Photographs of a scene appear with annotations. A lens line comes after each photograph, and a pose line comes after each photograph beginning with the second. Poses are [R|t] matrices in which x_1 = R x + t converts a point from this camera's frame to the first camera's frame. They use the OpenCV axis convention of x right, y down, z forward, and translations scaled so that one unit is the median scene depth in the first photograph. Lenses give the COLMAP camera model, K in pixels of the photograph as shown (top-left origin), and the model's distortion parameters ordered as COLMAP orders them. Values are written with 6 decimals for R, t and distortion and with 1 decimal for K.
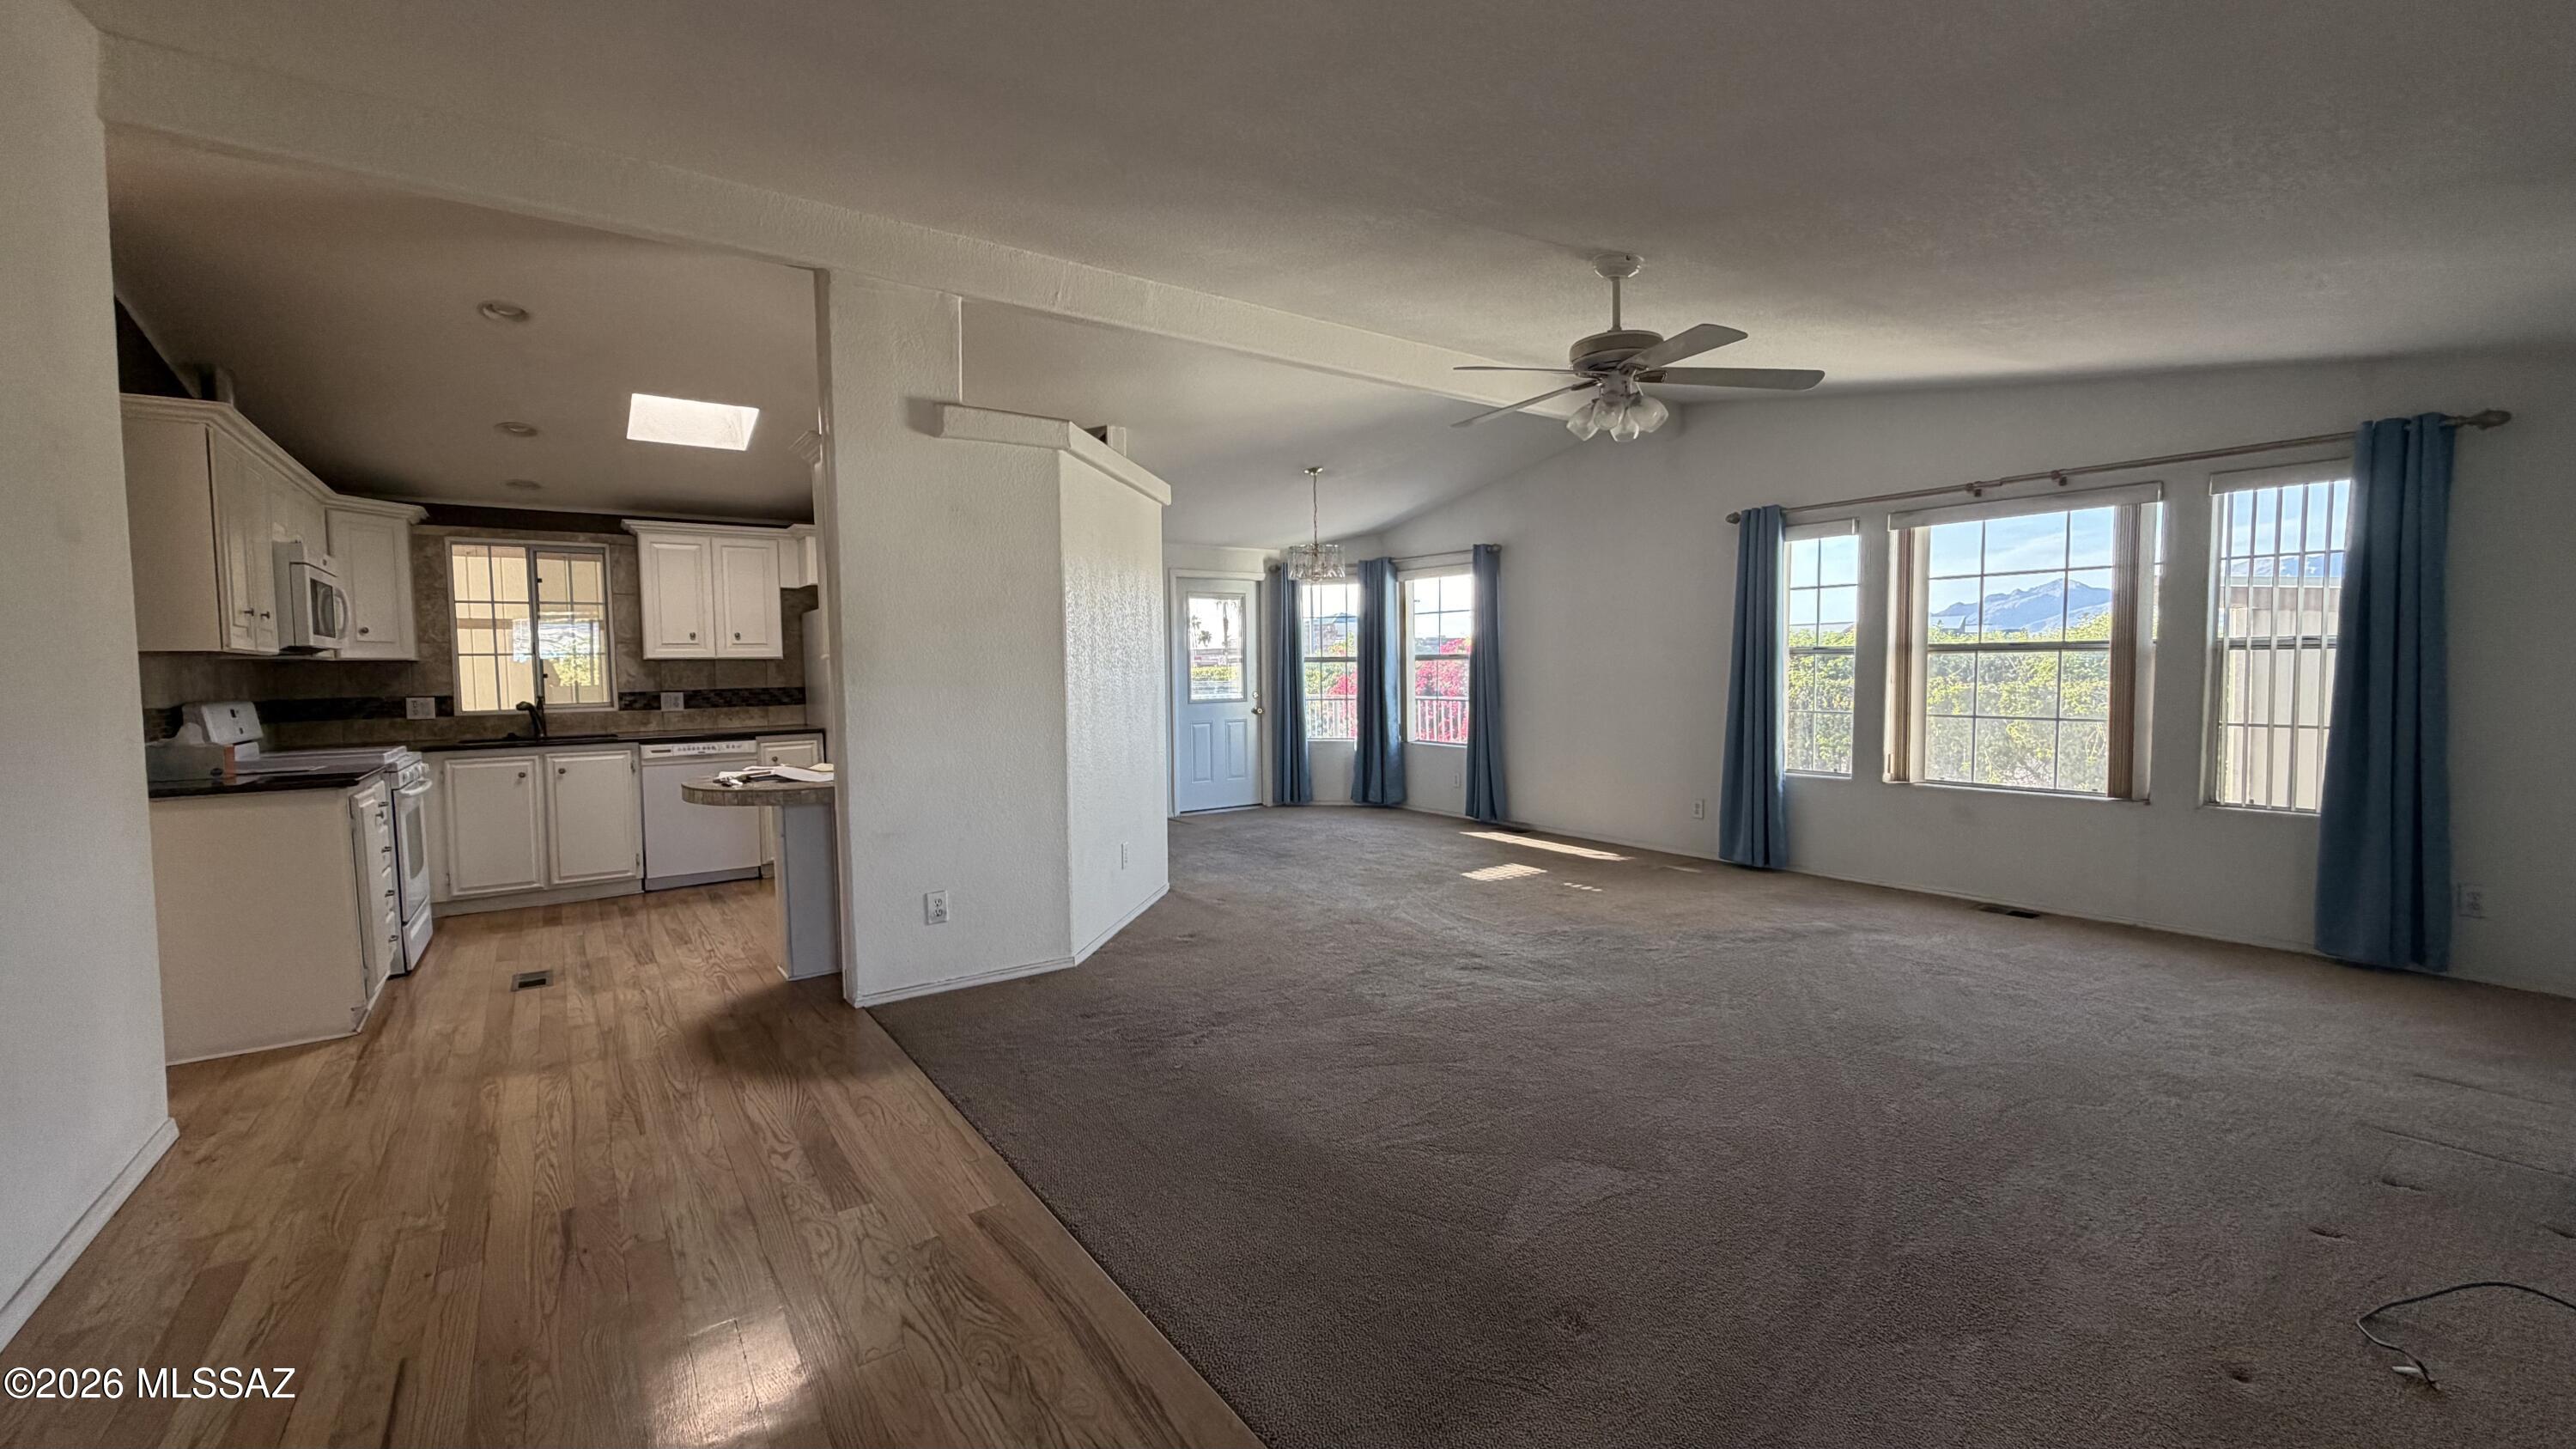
lens RADIAL K [[1024.3, 0, 1281.5], [0, 1024.3, 720.6], [0, 0, 1]] dist [0.000662, -0.000210]
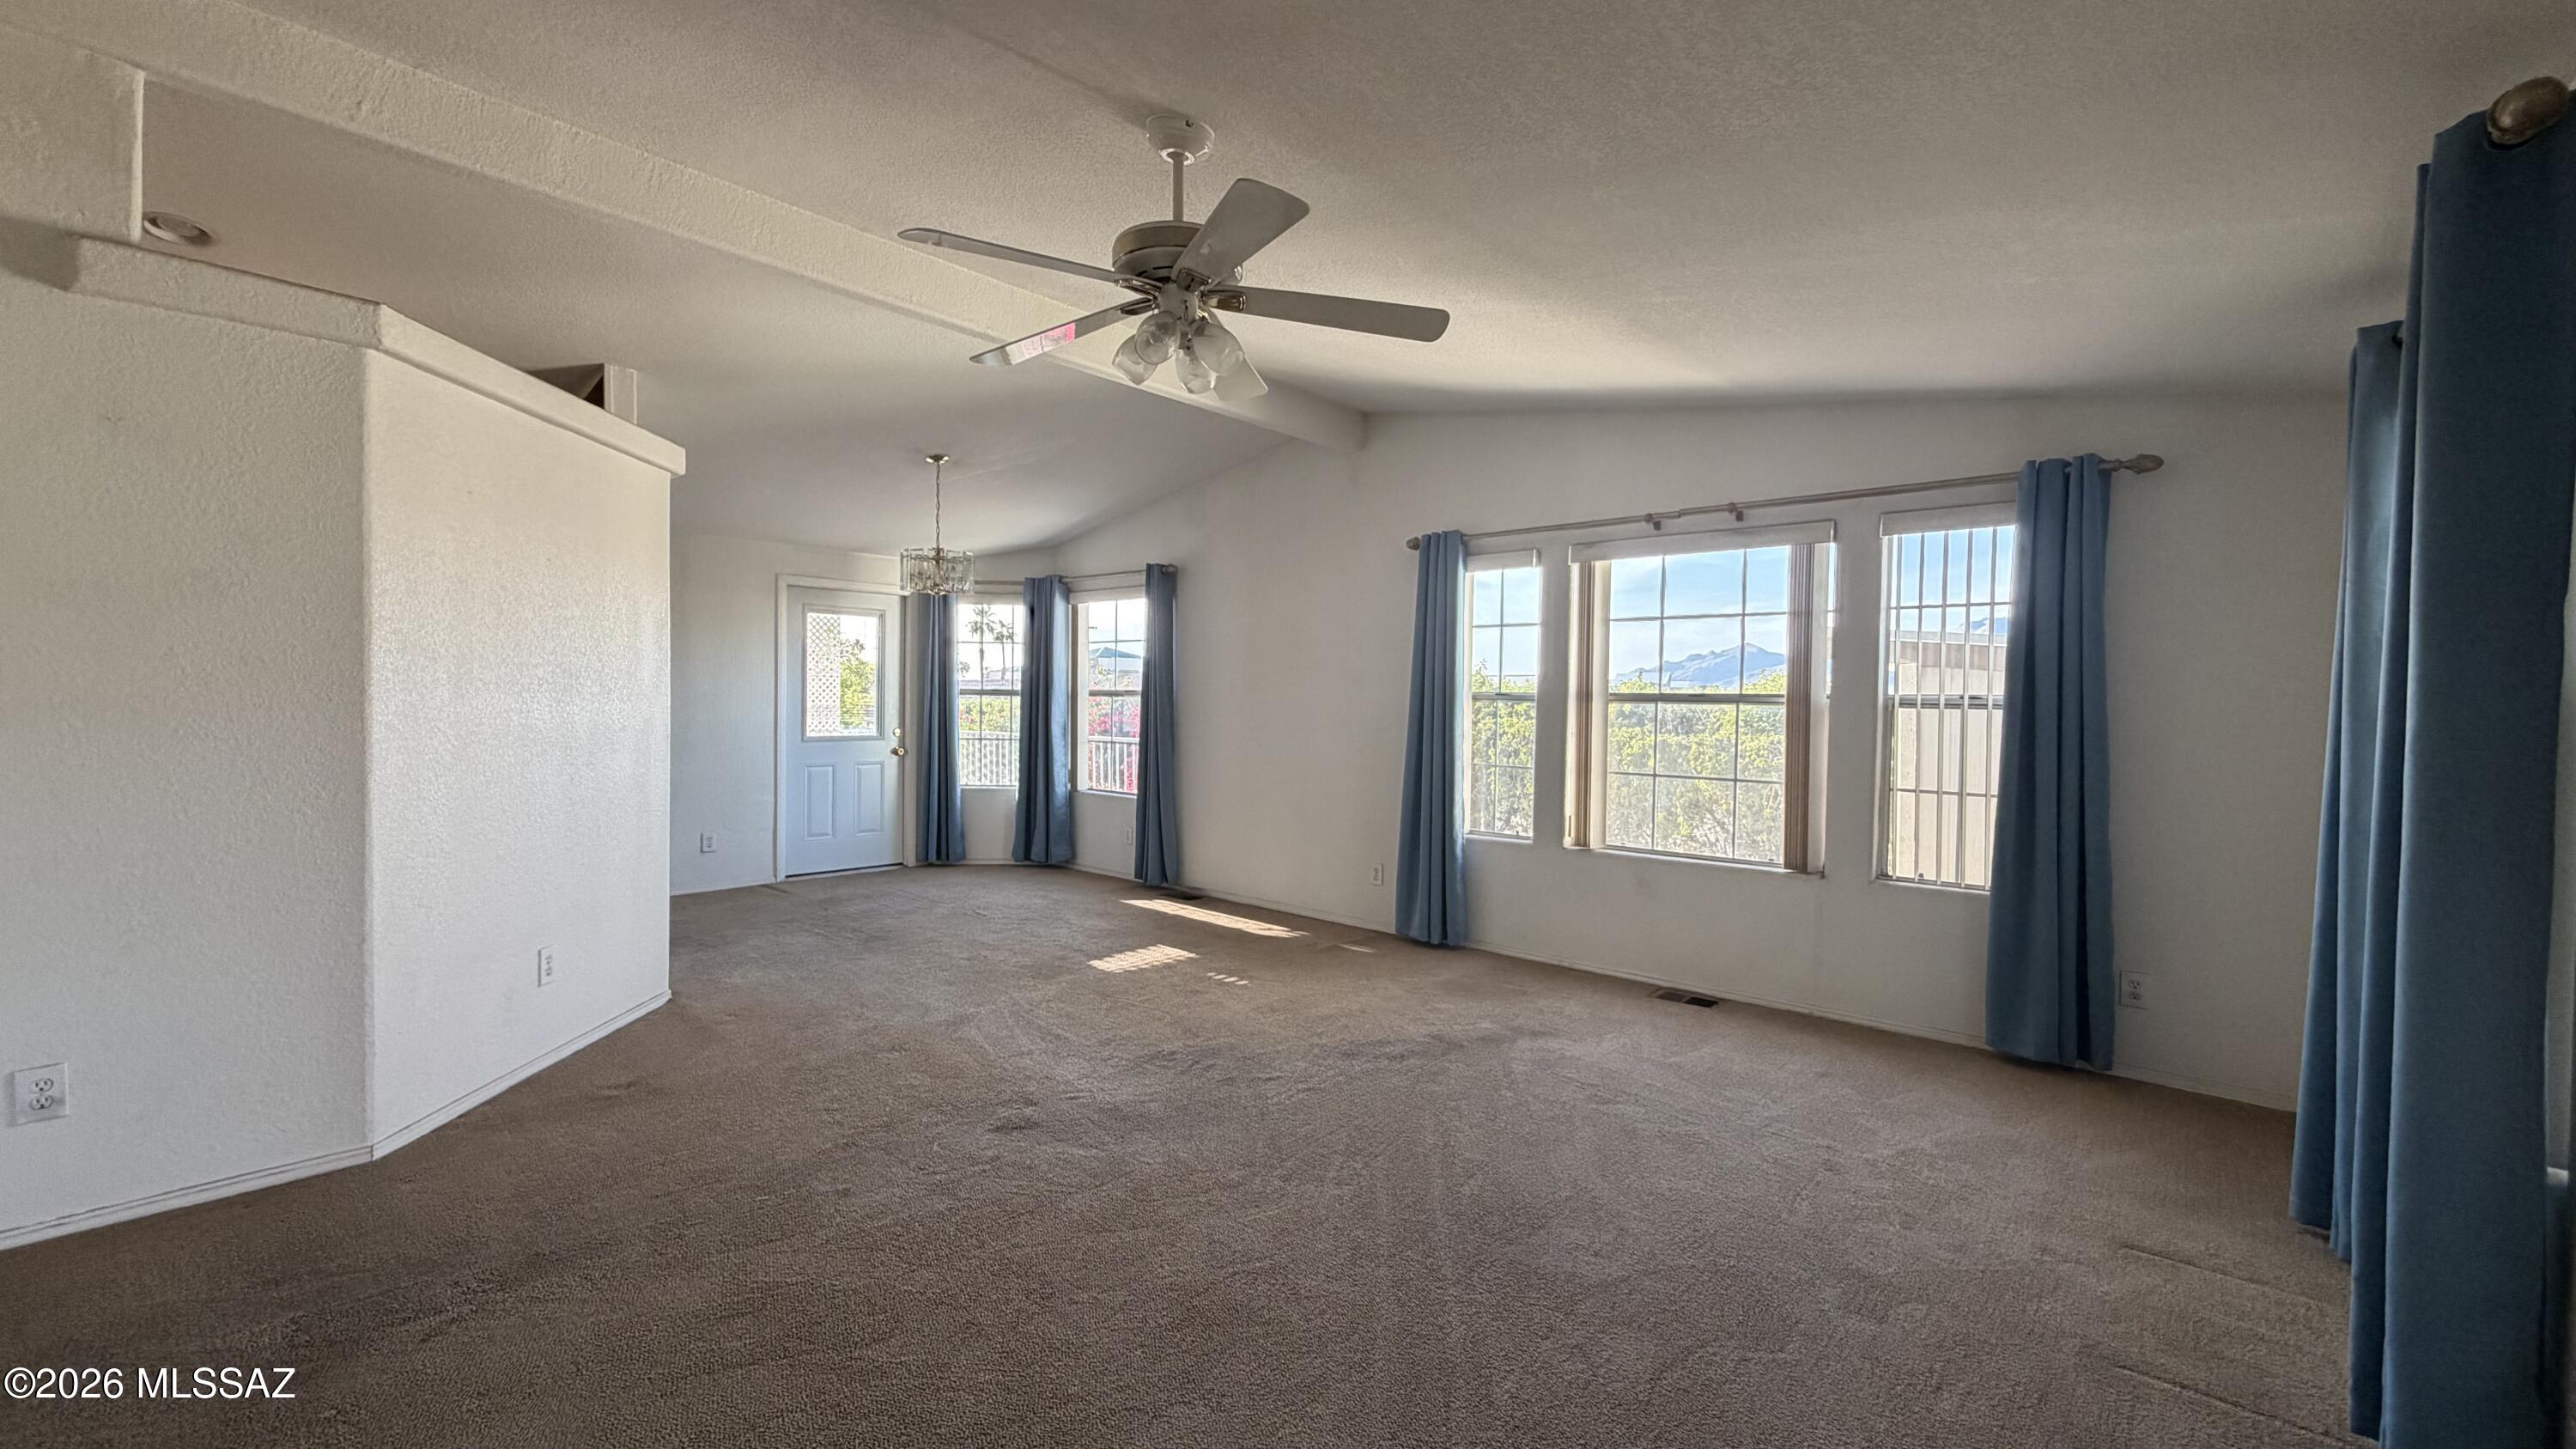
lens RADIAL K [[1024.3, 0, 1281.5], [0, 1024.3, 720.6], [0, 0, 1]] dist [0.000662, -0.000210]
pose [[0.974644, 0.023119, 0.222563, 0.167254], [-0.015057, 0.999170, -0.037854, -0.013352], [-0.223254, 0.033543, 0.974183, 0.210727]]
